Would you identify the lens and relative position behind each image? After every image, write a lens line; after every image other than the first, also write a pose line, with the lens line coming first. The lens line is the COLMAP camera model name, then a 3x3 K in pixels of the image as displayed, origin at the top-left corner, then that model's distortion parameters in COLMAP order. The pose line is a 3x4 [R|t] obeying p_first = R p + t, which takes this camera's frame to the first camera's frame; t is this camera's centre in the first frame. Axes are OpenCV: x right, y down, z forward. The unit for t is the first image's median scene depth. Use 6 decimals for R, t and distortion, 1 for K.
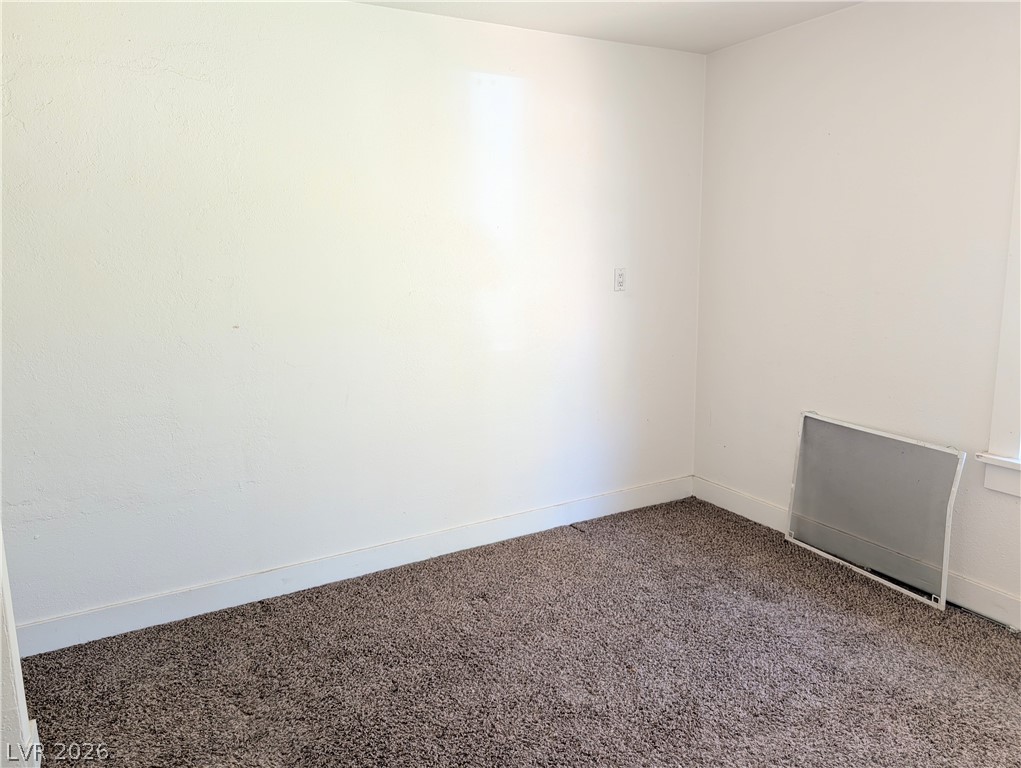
lens RADIAL K [[737.2, 0, 512.4], [0, 737.2, 383.6], [0, 0, 1]] dist [-0.006012, -0.000506]
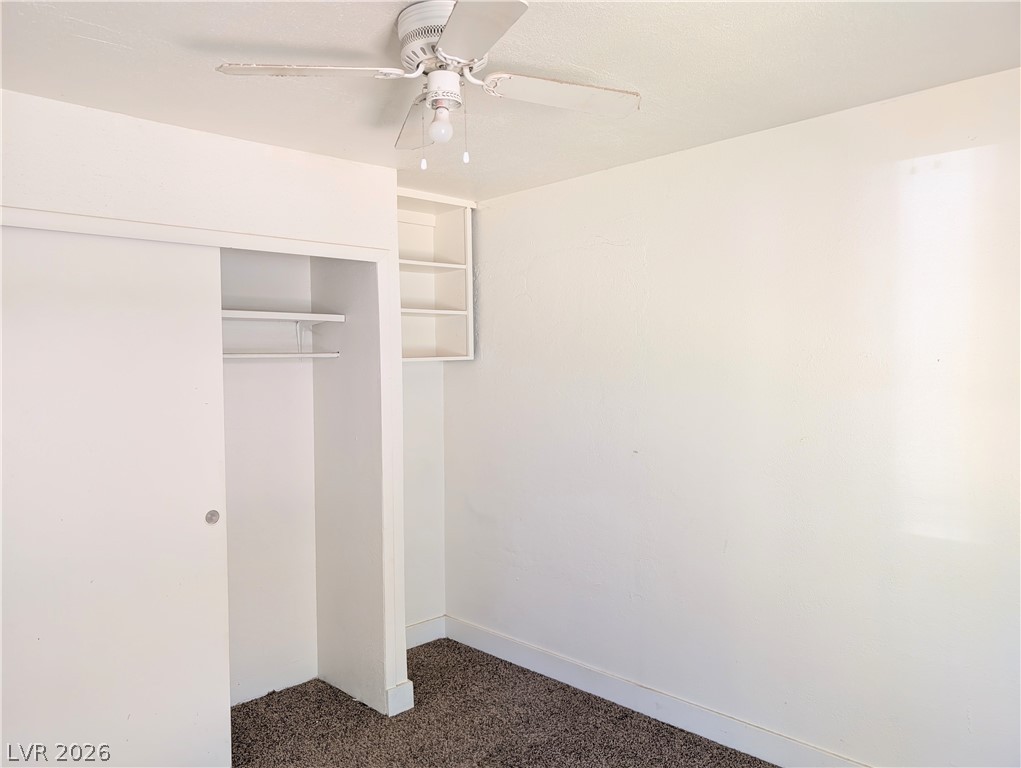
lens RADIAL K [[737.2, 0, 511.8], [0, 737.2, 384.9], [0, 0, 1]] dist [-0.006012, -0.000506]
pose [[0.254861, 0.040283, -0.966138, 0.630563], [-0.164602, 0.986357, -0.002295, -0.138947], [0.952865, 0.159614, 0.258015, 0.497466]]
